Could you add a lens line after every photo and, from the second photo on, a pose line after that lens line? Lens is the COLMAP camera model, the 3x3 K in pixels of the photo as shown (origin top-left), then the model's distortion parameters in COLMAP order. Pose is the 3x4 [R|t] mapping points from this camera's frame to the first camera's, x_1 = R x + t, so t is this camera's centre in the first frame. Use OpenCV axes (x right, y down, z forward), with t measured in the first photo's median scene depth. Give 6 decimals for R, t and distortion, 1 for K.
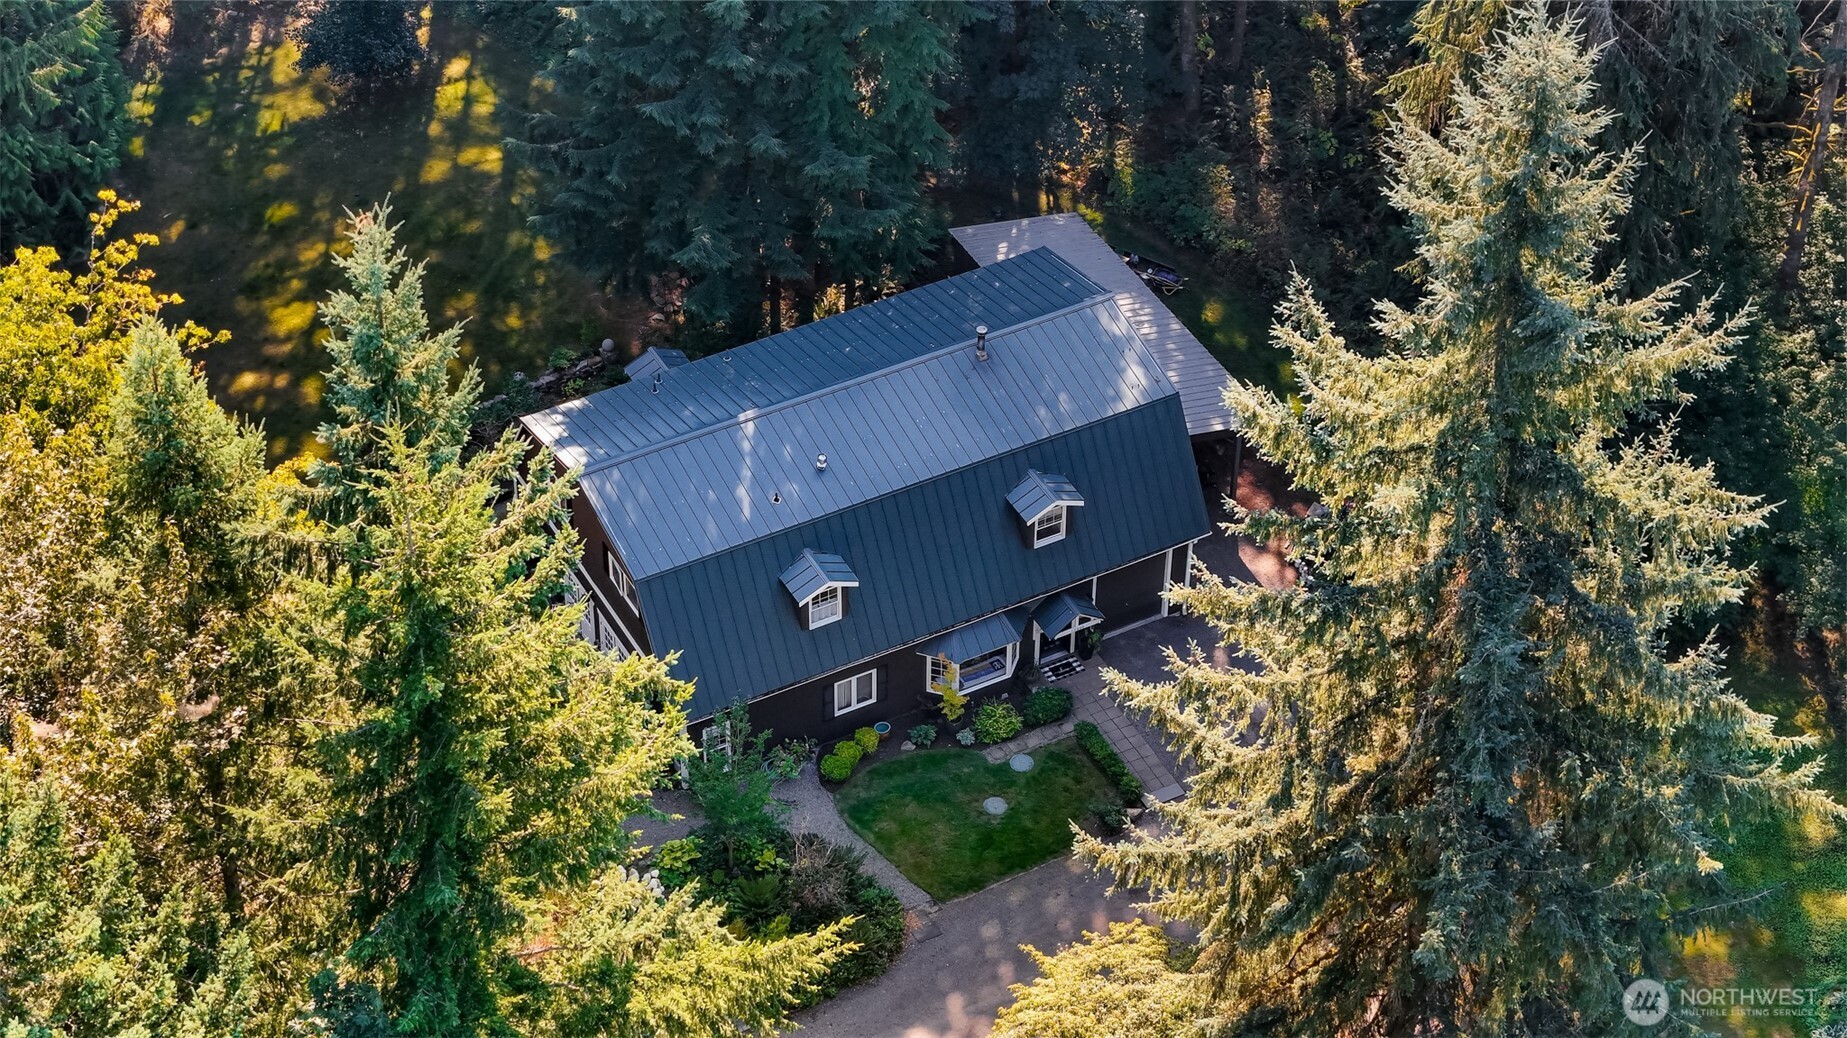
lens RADIAL K [[4052.8, 0, 925.8], [0, 4052.8, 517.5], [0, 0, 1]] dist [-0.502588, 0.000000]
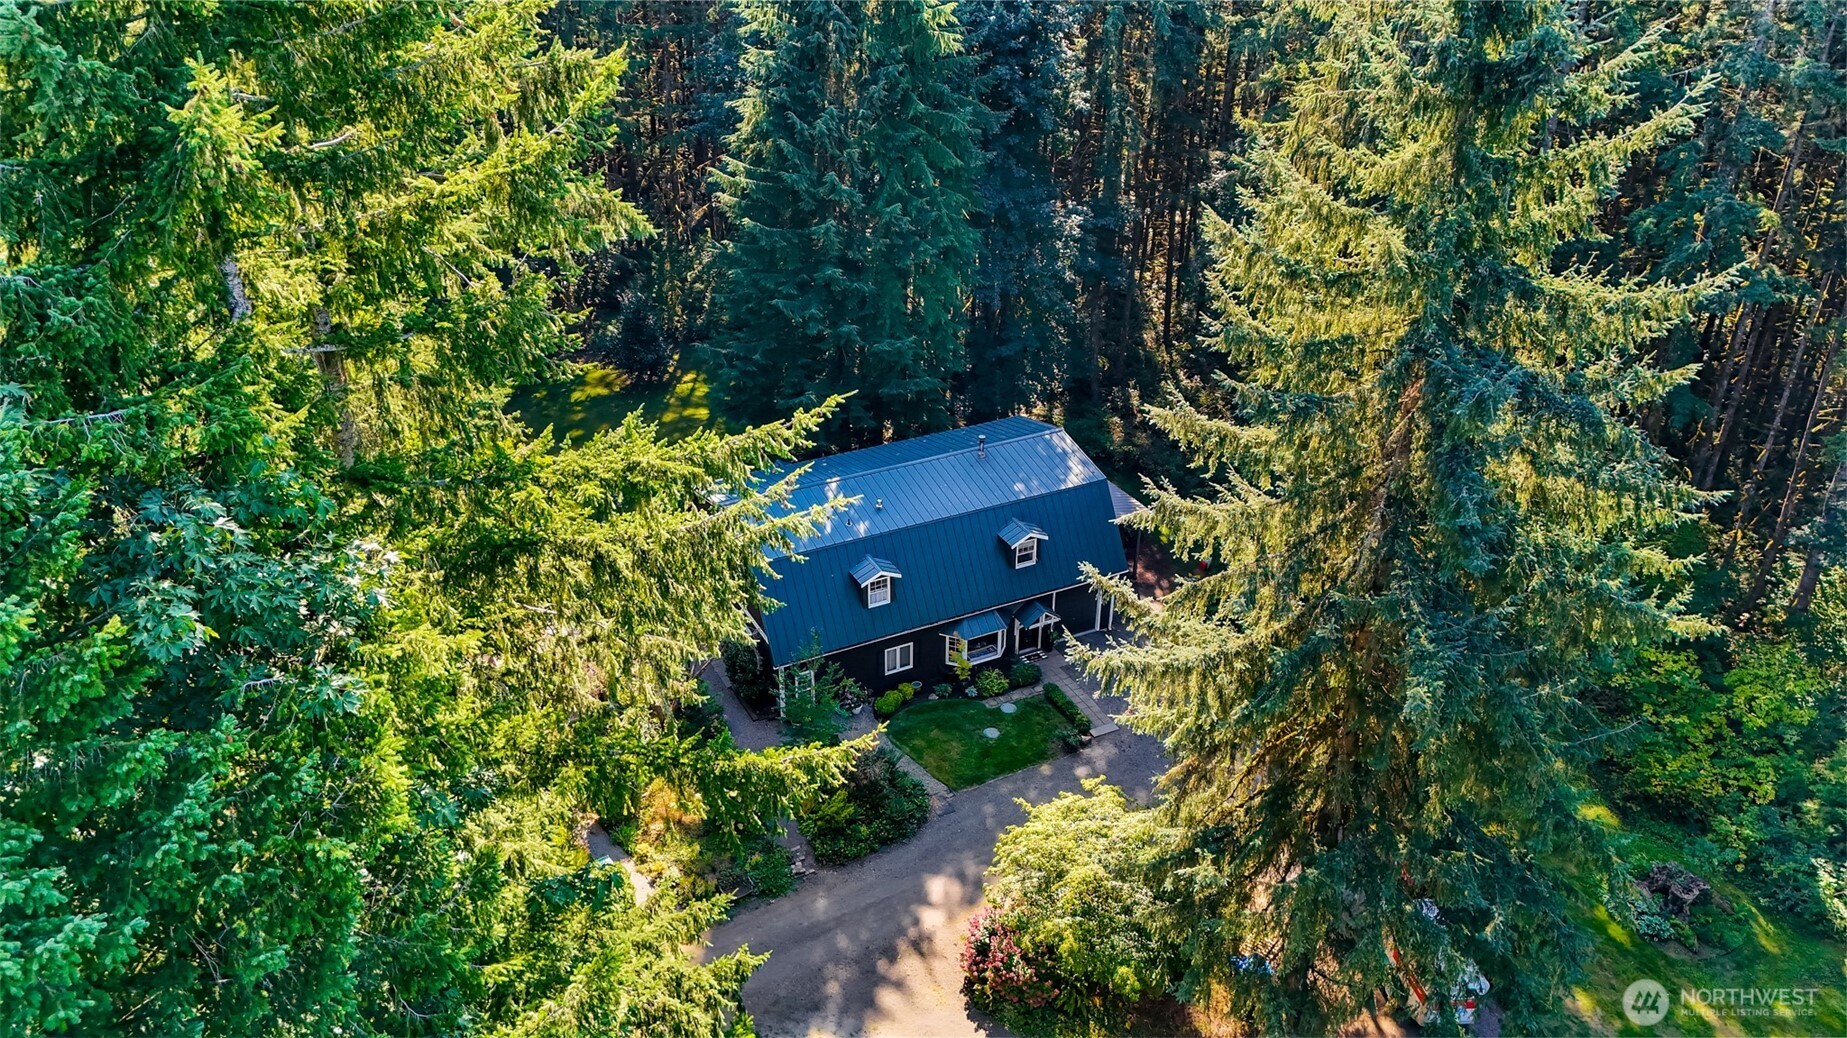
lens RADIAL K [[1356.5, 0, 928.4], [0, 1356.5, 522.9], [0, 0, 1]] dist [0.067642, -0.003213]
pose [[0.999864, 0.005591, -0.015516, 0.001279], [-0.009201, 0.969860, -0.243490, 0.117674], [0.013687, 0.243600, 0.969779, 0.494926]]
